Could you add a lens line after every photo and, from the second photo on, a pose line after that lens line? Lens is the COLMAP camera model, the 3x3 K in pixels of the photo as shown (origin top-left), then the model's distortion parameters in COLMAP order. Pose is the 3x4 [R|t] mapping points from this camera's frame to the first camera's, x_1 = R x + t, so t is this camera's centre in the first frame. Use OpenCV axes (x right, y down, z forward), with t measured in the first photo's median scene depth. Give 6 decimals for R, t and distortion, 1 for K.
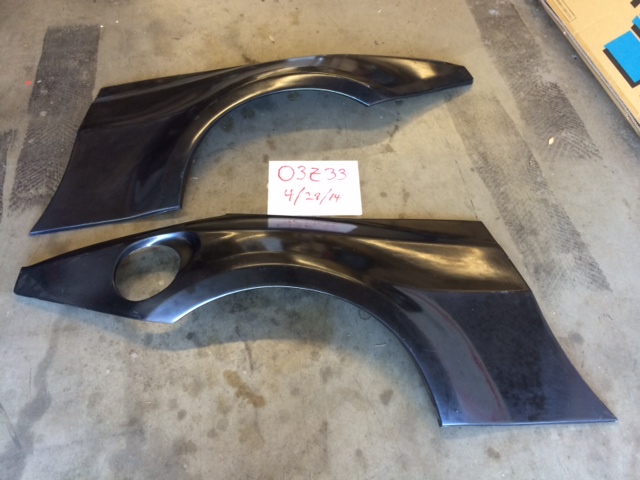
lens RADIAL K [[539.7, 0, 319.2], [0, 539.7, 240.7], [0, 0, 1]] dist [0.081655, -0.110537]
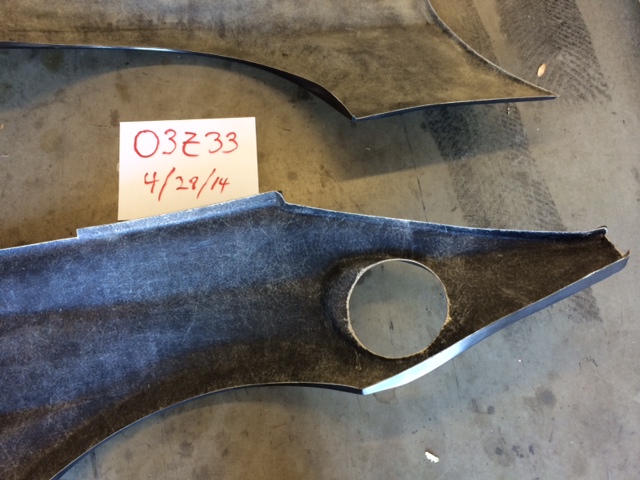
lens RADIAL K [[539.7, 0, 317.9], [0, 539.7, 238.2], [0, 0, 1]] dist [0.081655, -0.110537]
pose [[0.998644, -0.040184, 0.033083, 0.125137], [0.027741, 0.948709, 0.314932, -0.223378], [-0.044041, -0.313587, 0.948538, 0.324249]]
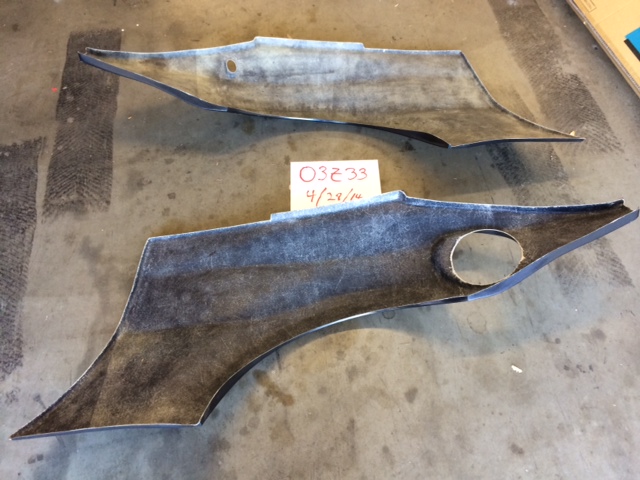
lens RADIAL K [[539.7, 0, 317.4], [0, 539.7, 240.1], [0, 0, 1]] dist [0.081655, -0.110537]
pose [[0.999297, -0.017969, -0.032908, -0.011610], [0.018939, 0.999389, 0.029392, -0.030673], [0.032359, -0.029994, 0.999026, -0.020564]]
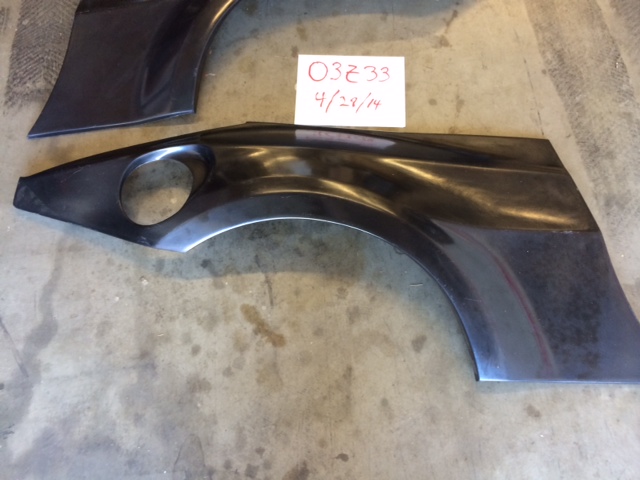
lens RADIAL K [[539.7, 0, 322.1], [0, 539.7, 240.2], [0, 0, 1]] dist [0.081655, -0.110537]
pose [[0.997461, 0.046788, -0.053698, 0.002884], [-0.033475, 0.973461, 0.226390, -0.061183], [0.062865, -0.224017, 0.972556, 0.118351]]
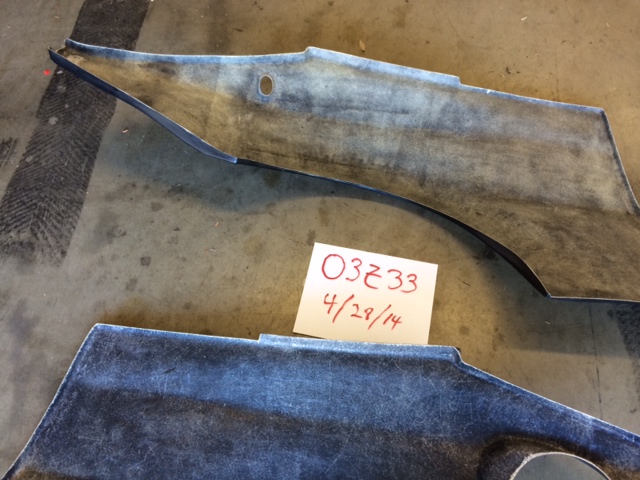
lens RADIAL K [[539.7, 0, 320.3], [0, 539.7, 239.6], [0, 0, 1]] dist [0.081655, -0.110537]
pose [[0.969097, 0.188771, -0.158799, 0.029670], [-0.166222, 0.975361, 0.145057, -0.265586], [0.182269, -0.114179, 0.976597, 0.305625]]
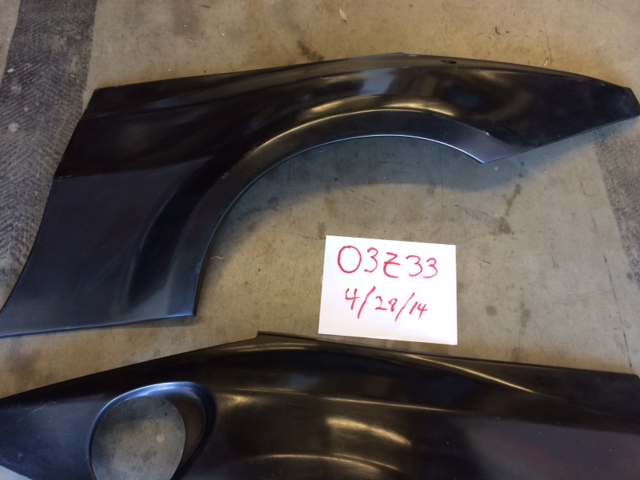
lens RADIAL K [[539.7, 0, 321.0], [0, 539.7, 239.0], [0, 0, 1]] dist [0.081655, -0.110537]
pose [[0.994182, 0.092305, -0.055524, -0.062419], [-0.078701, 0.974386, 0.210662, -0.296676], [0.073547, -0.205066, 0.975981, 0.338832]]
